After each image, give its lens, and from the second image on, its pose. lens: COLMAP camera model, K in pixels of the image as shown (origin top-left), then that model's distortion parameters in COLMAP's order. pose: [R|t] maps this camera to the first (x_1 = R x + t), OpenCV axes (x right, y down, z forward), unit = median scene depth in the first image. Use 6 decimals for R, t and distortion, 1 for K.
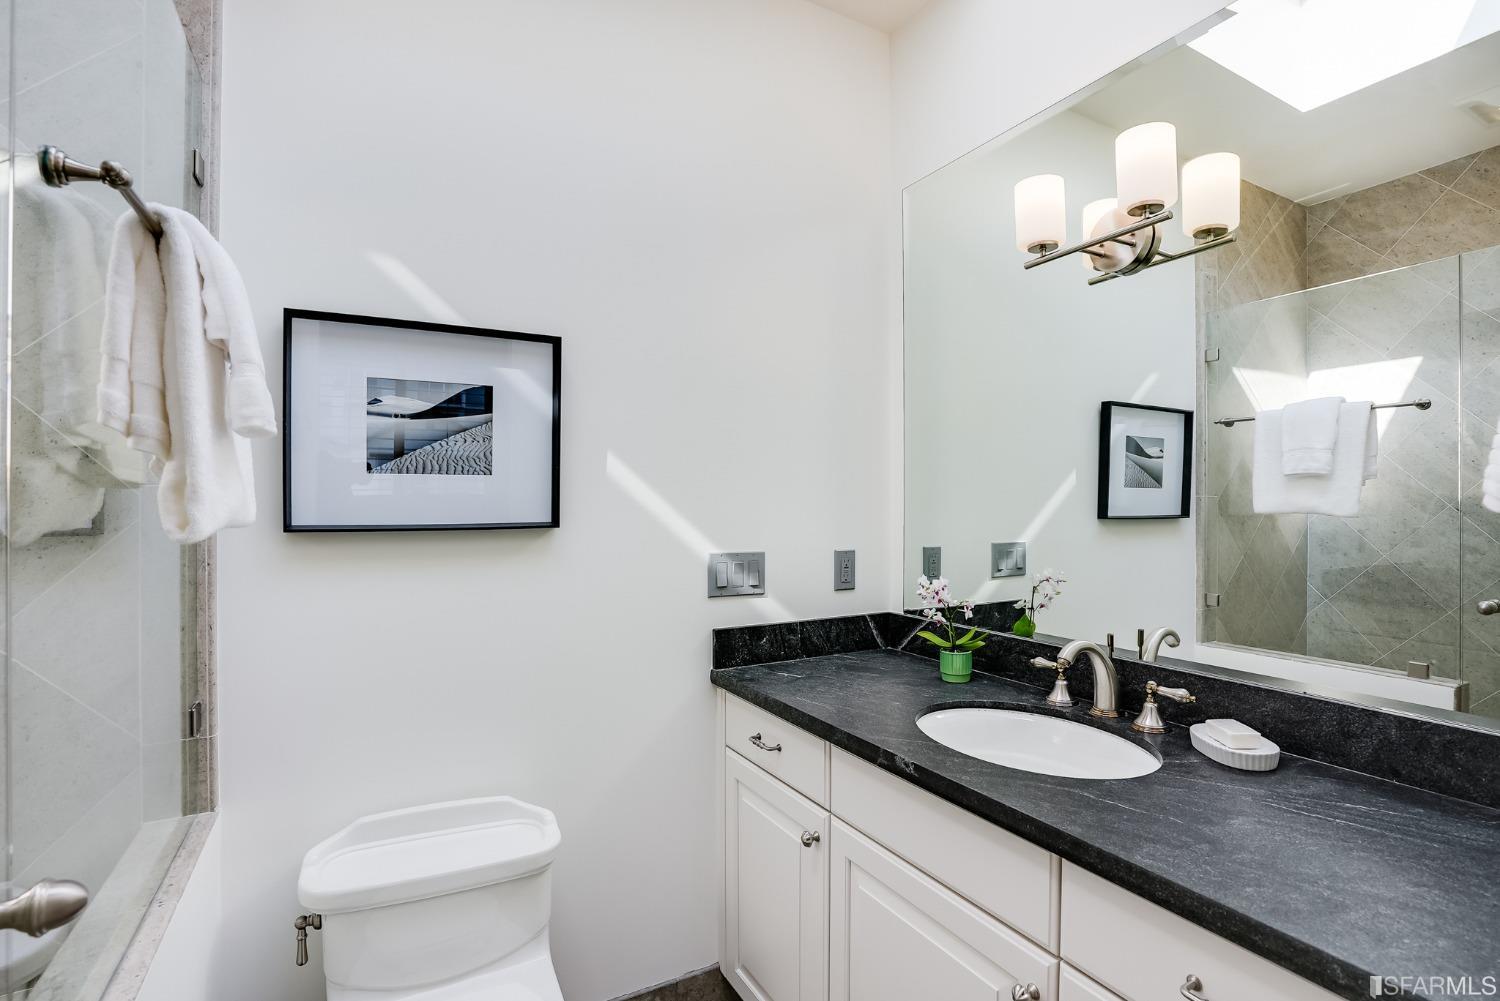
lens RADIAL K [[696.4, 0, 749.2], [0, 696.4, 497.1], [0, 0, 1]] dist [-0.053194, 0.025357]
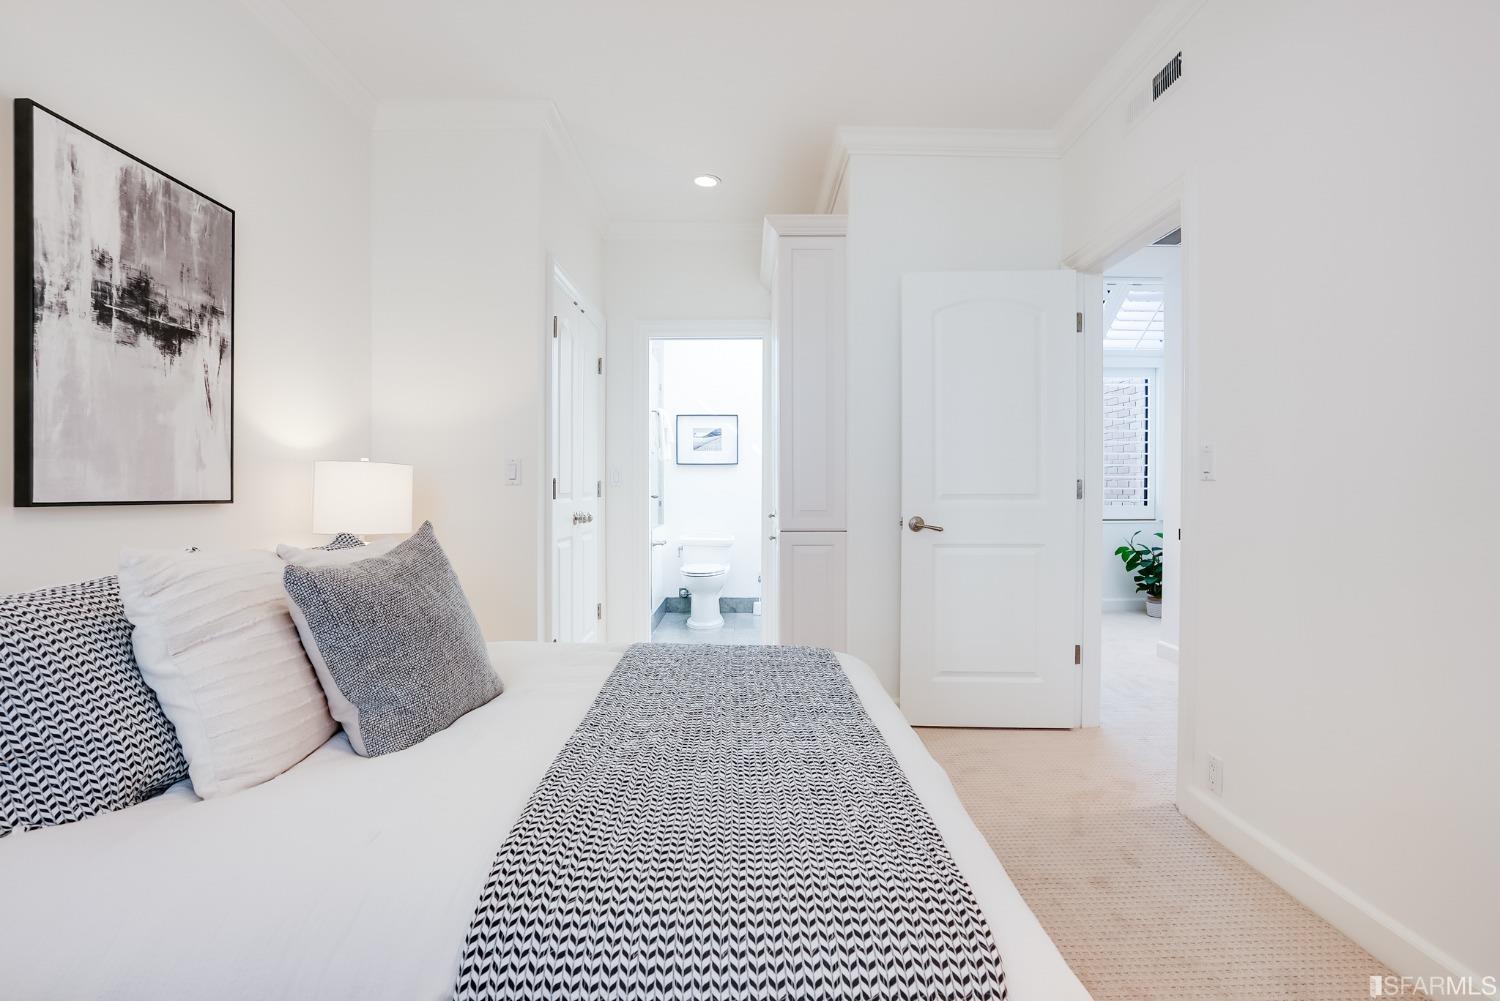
lens RADIAL K [[696.4, 0, 749.2], [0, 696.4, 497.1], [0, 0, 1]] dist [-0.053194, 0.025357]
pose [[0.872599, 0.004960, -0.488412, 1.798243], [0.000562, 0.999938, 0.011159, 0.196466], [0.488437, -0.010012, 0.872542, -2.519032]]
